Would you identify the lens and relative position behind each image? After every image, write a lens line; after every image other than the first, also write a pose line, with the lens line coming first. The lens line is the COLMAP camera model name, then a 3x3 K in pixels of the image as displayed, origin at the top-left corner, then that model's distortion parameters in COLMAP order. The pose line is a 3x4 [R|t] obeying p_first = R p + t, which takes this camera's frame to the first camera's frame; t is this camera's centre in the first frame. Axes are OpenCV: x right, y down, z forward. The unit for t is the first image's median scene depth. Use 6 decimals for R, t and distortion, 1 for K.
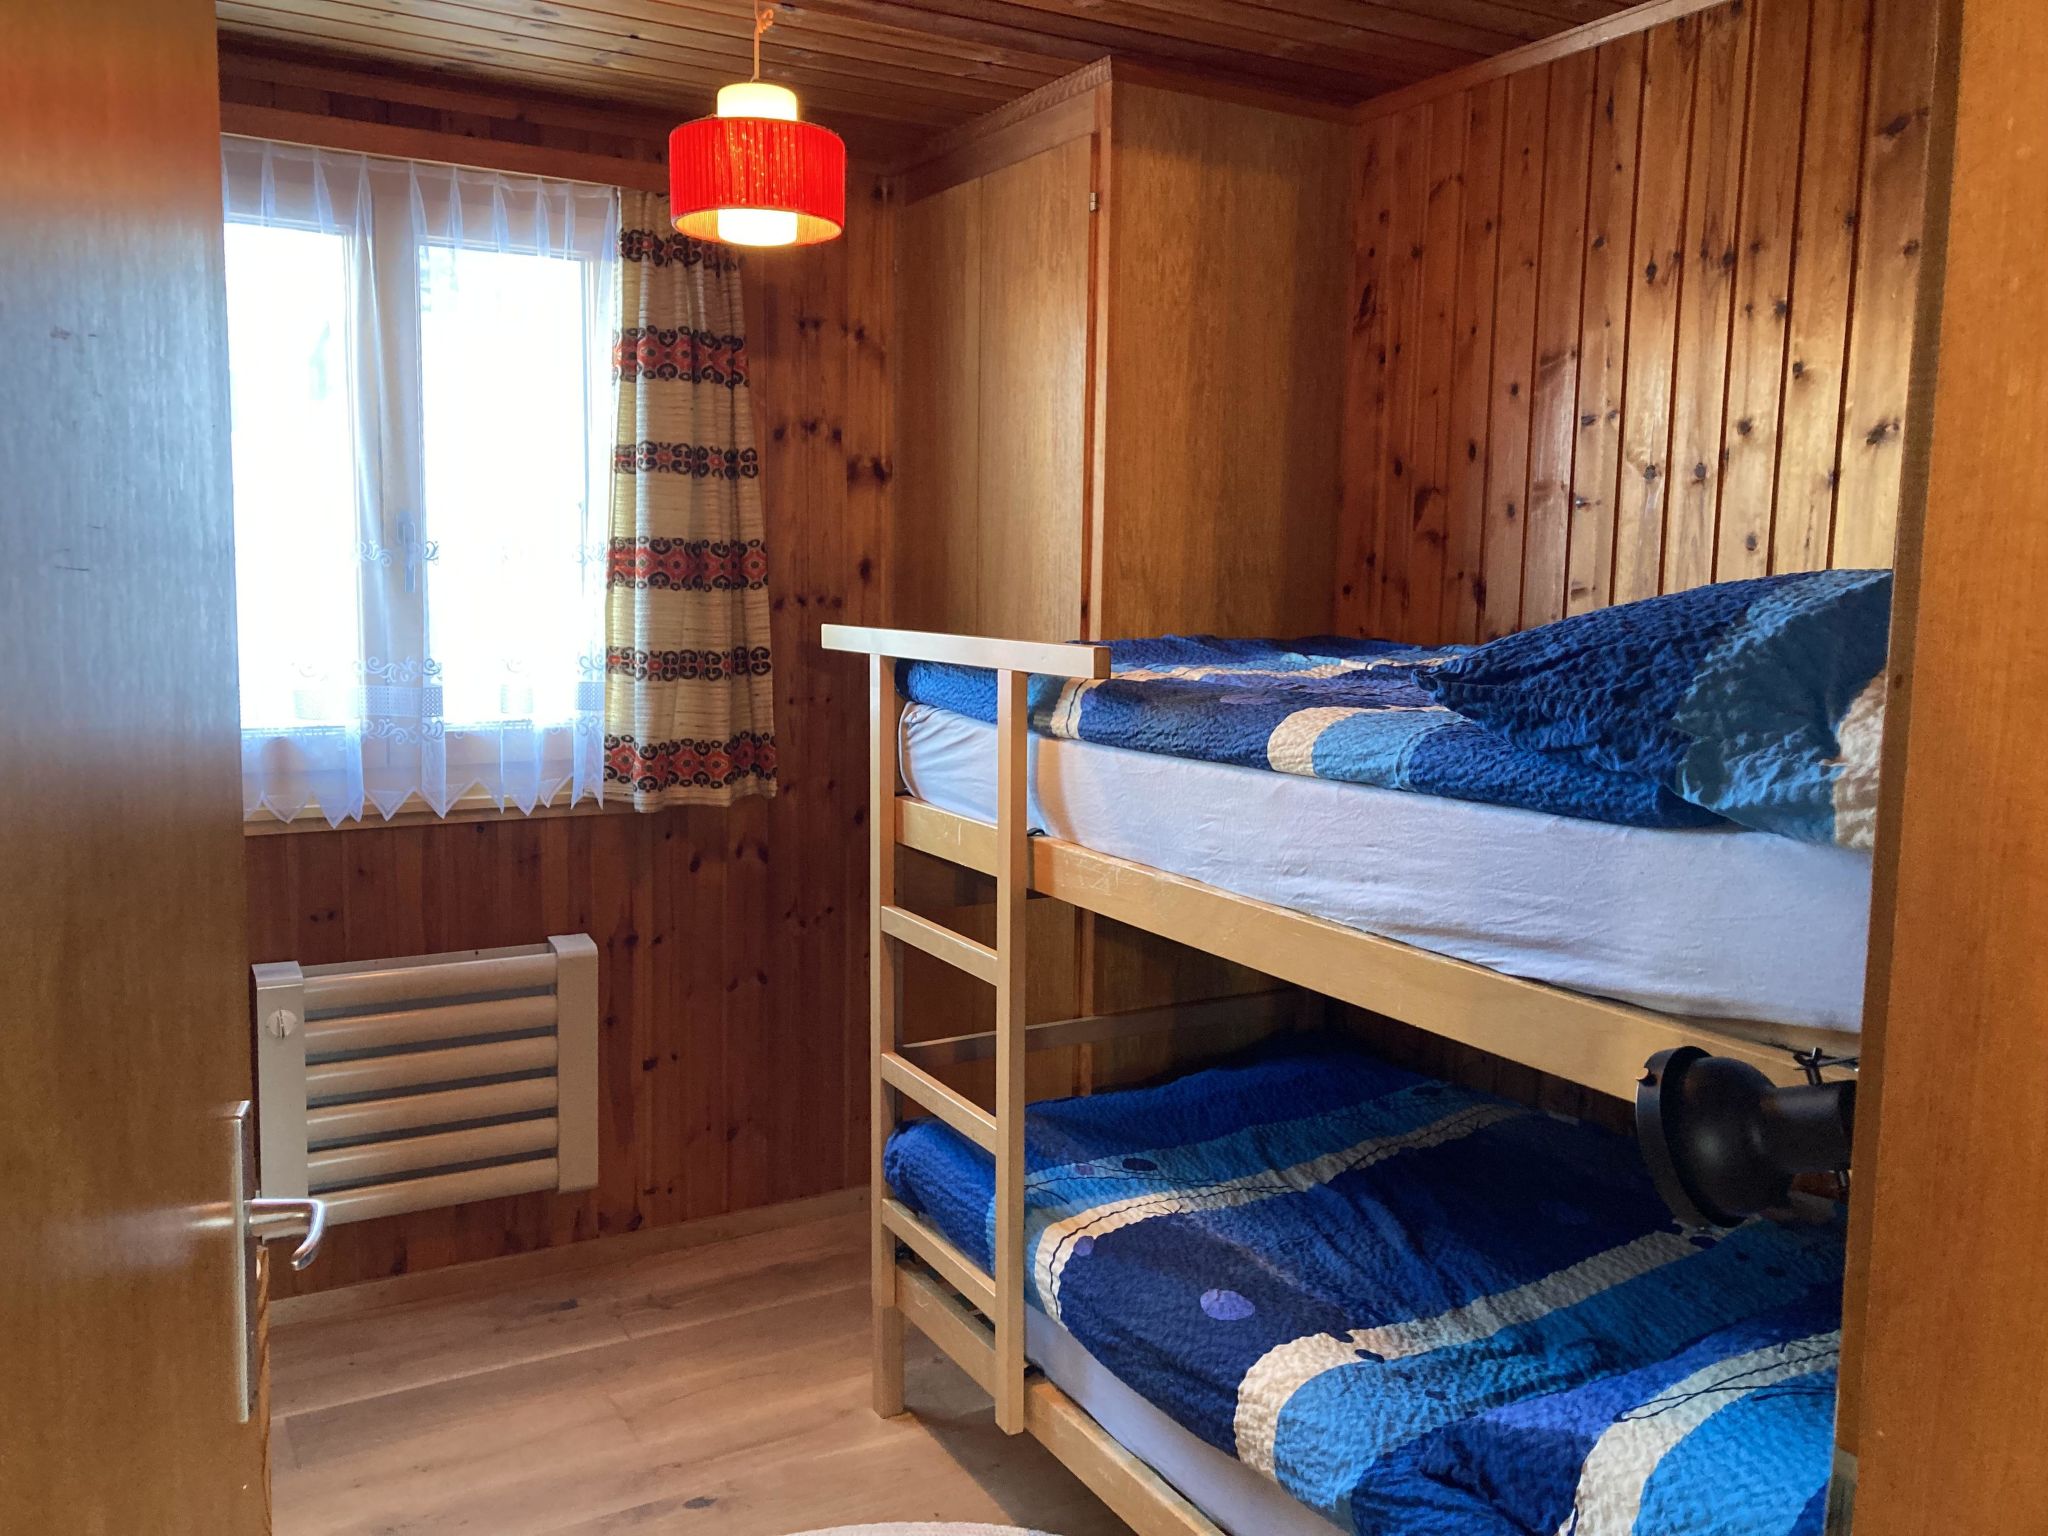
lens RADIAL K [[1638.6, 0, 1024.0], [0, 1638.6, 768.0], [0, 0, 1]] dist [-0.001652, 0.002456]
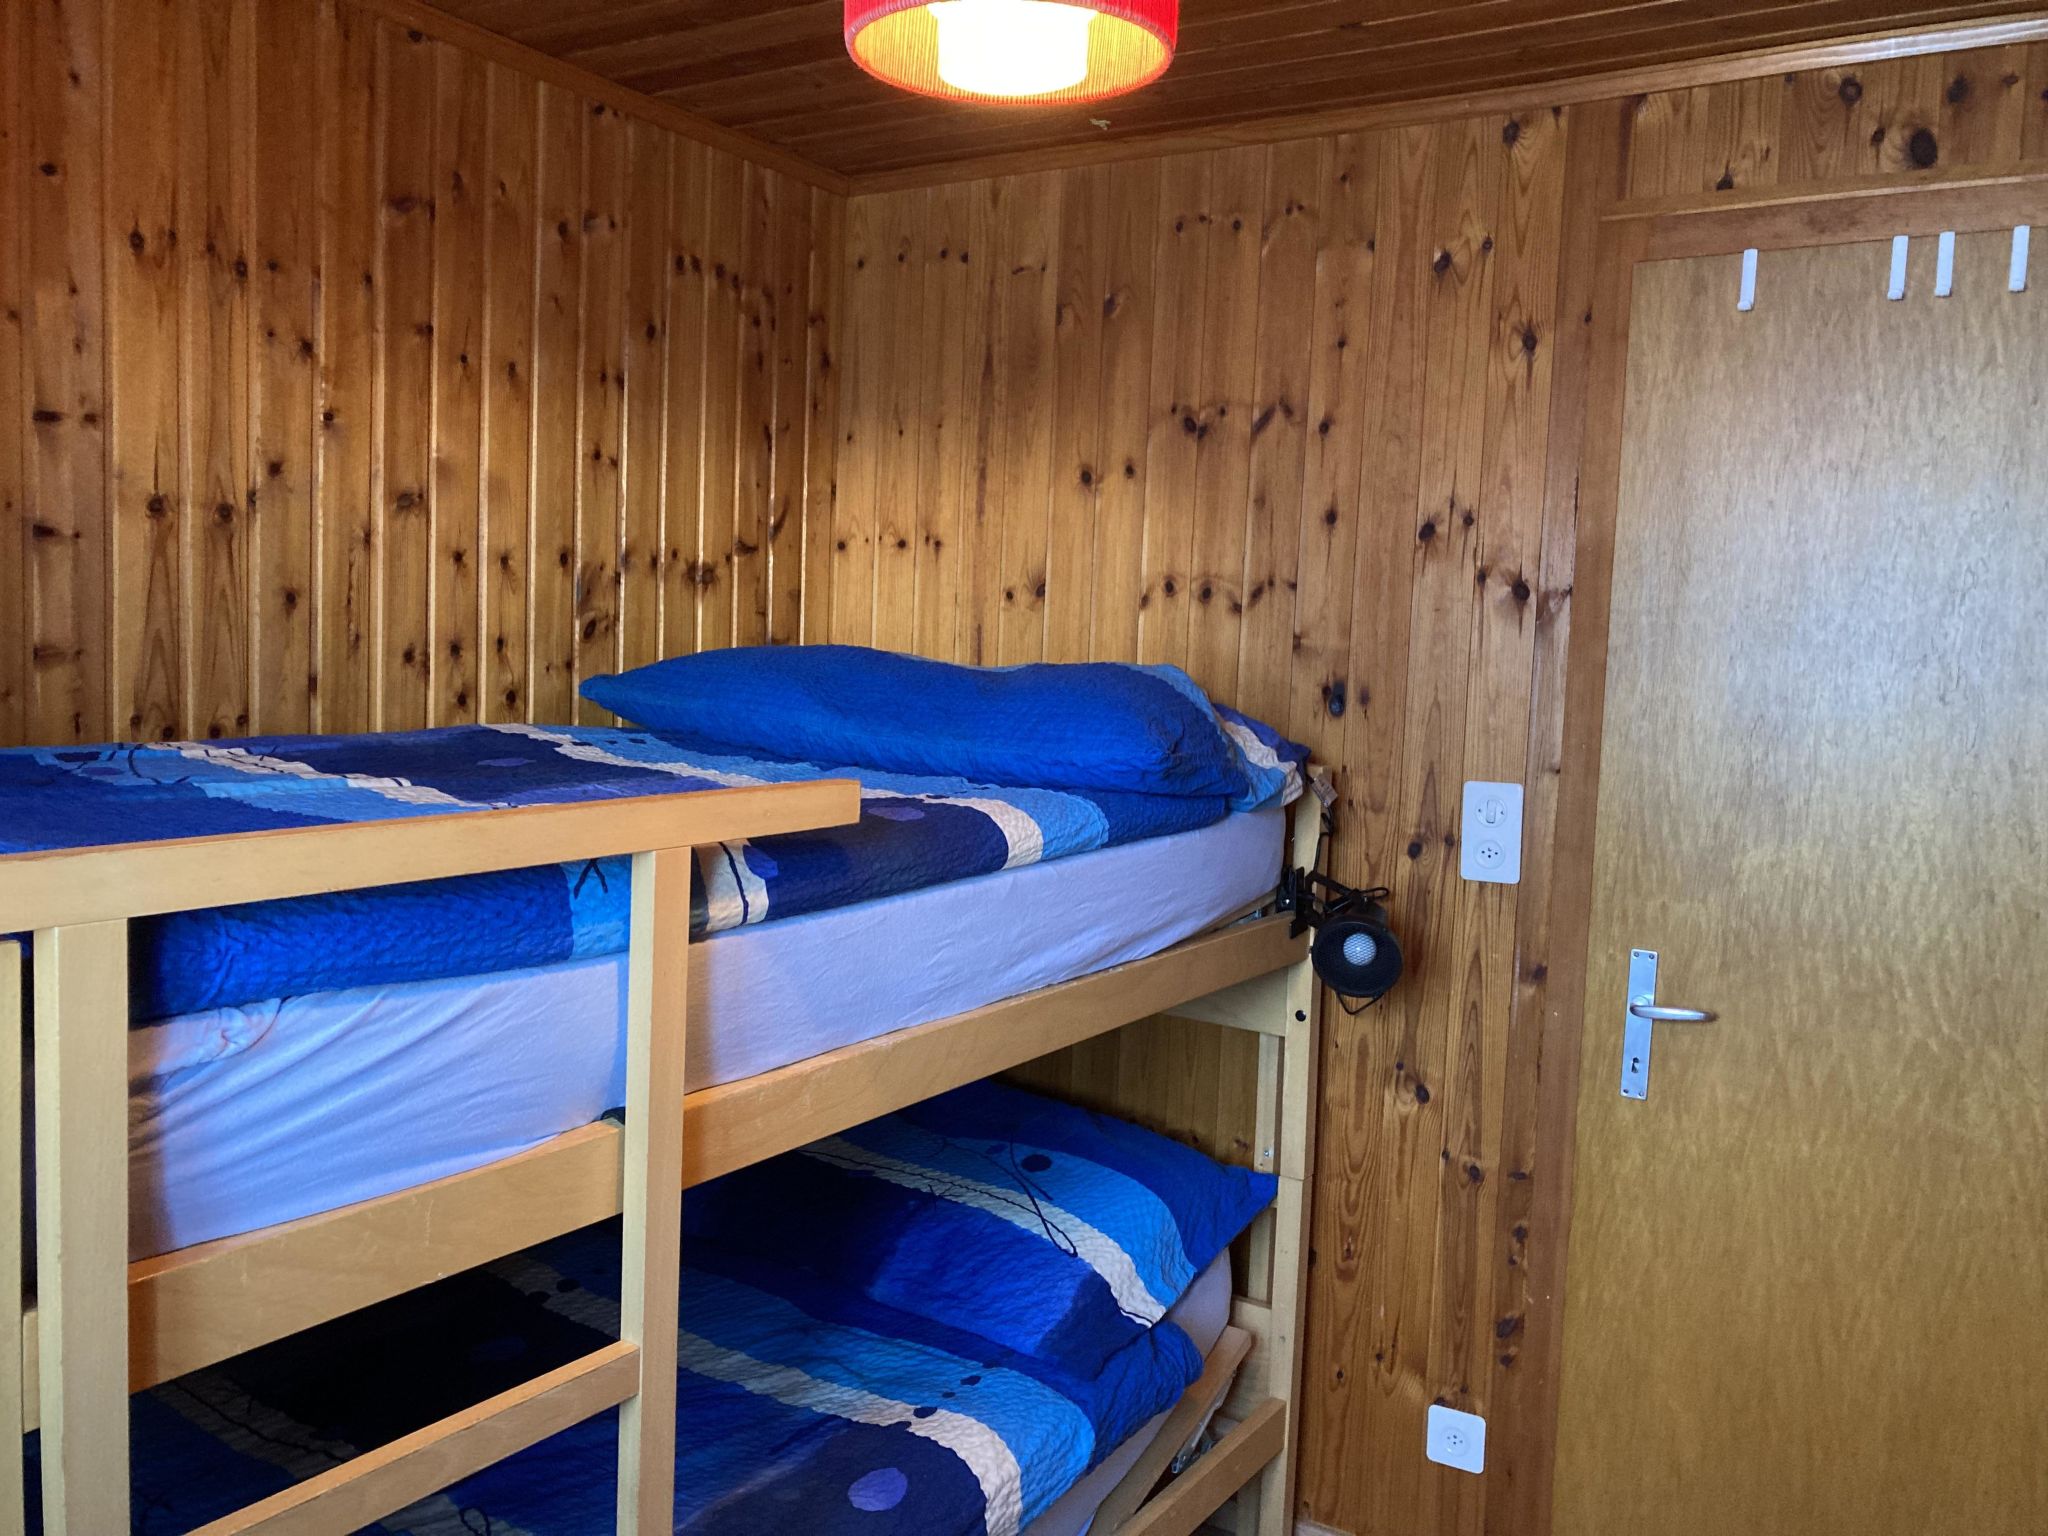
lens RADIAL K [[1677.2, 0, 994.7], [0, 1677.2, 768.1], [0, 0, 1]] dist [0.054934, -0.084177]
pose [[-0.458495, -0.106788, 0.882258, -0.579349], [0.063736, 0.986247, 0.152498, -0.168813], [-0.886408, 0.126151, -0.445383, 1.121336]]
